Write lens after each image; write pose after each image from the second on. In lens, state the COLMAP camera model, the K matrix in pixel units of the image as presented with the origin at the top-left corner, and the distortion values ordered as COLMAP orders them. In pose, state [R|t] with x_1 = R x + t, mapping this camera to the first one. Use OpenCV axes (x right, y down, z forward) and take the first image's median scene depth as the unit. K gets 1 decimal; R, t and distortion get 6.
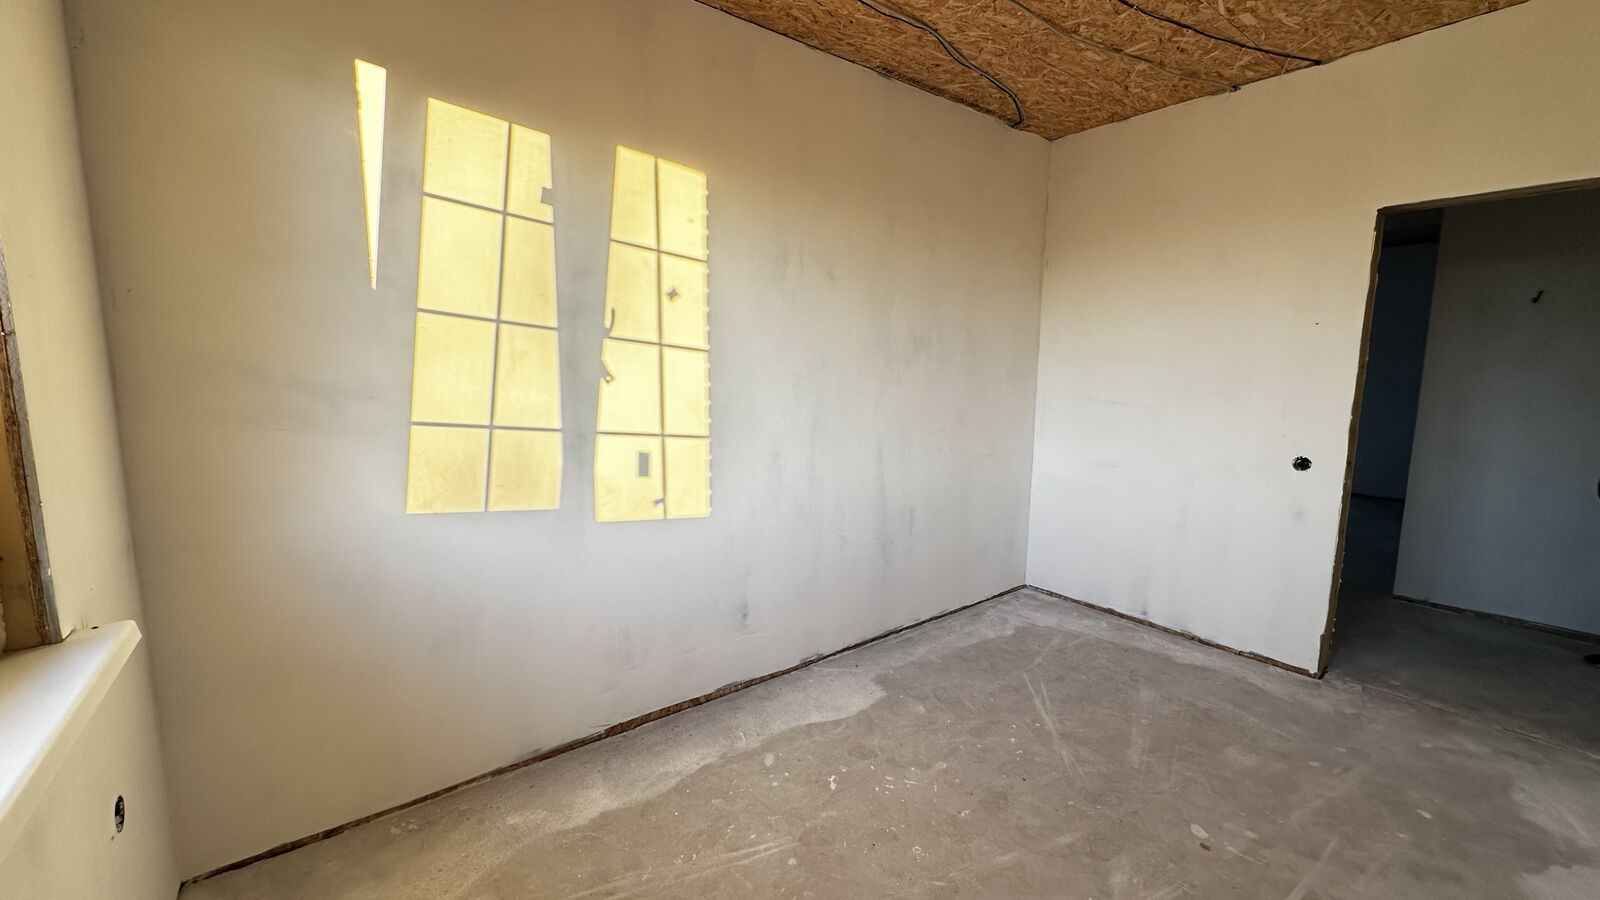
lens RADIAL K [[639.4, 0, 800.9], [0, 639.4, 453.1], [0, 0, 1]] dist [0.000702, 0.000459]
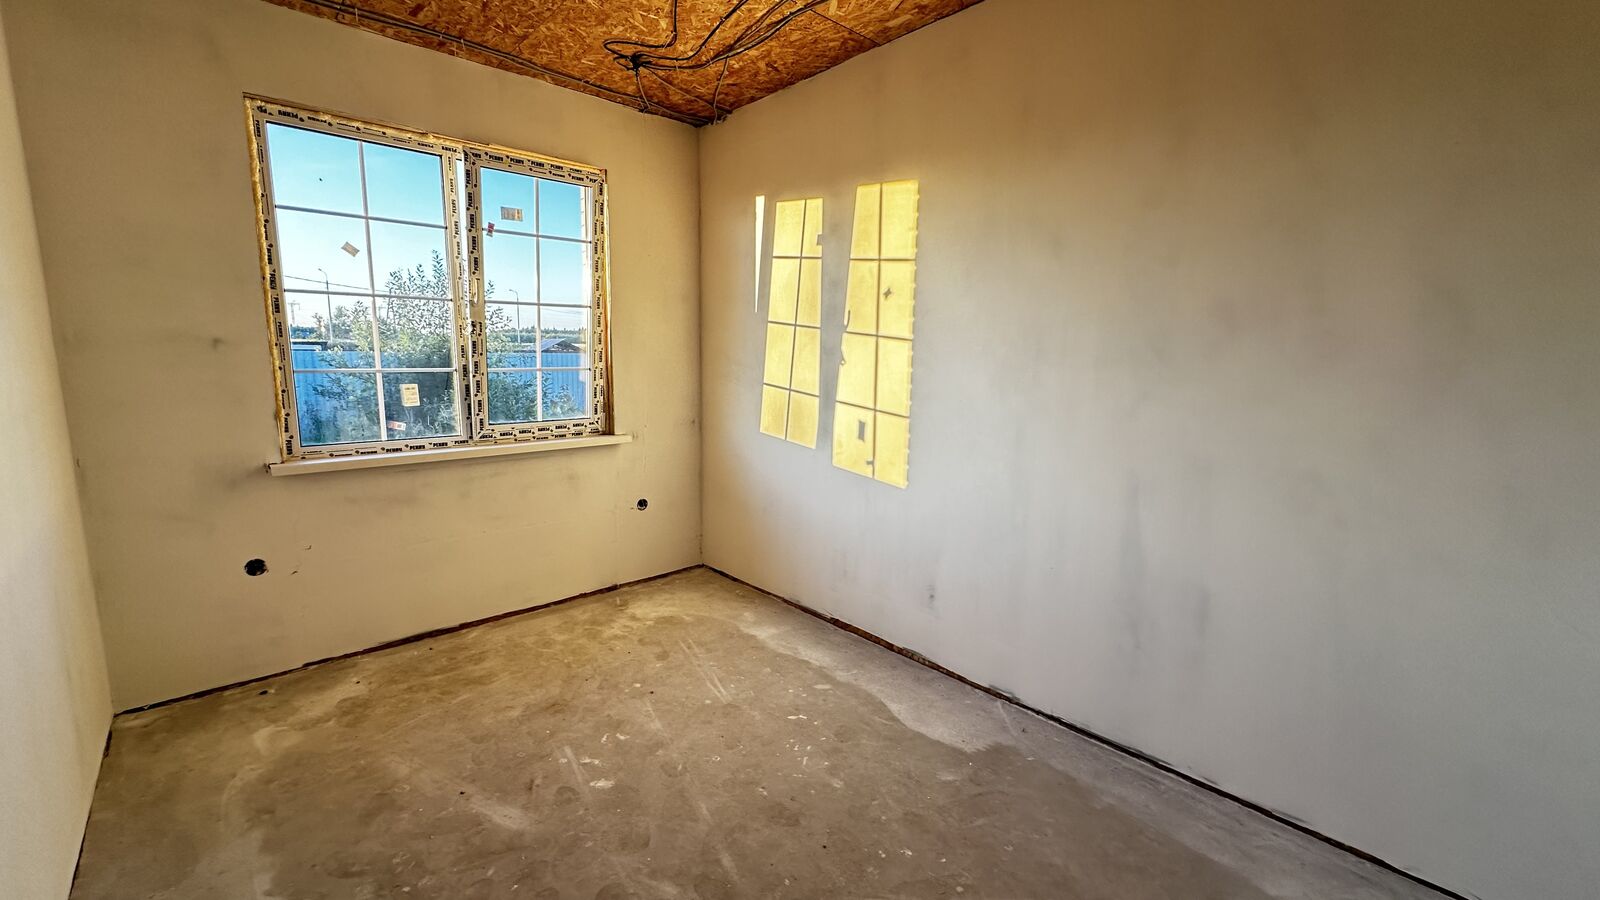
lens RADIAL K [[639.4, 0, 800.9], [0, 639.4, 453.1], [0, 0, 1]] dist [0.000702, 0.000459]
pose [[0.088994, 0.152408, -0.984303, 1.003170], [-0.147656, 0.979323, 0.138287, -0.096731], [0.985027, 0.133032, 0.109657, 0.744176]]
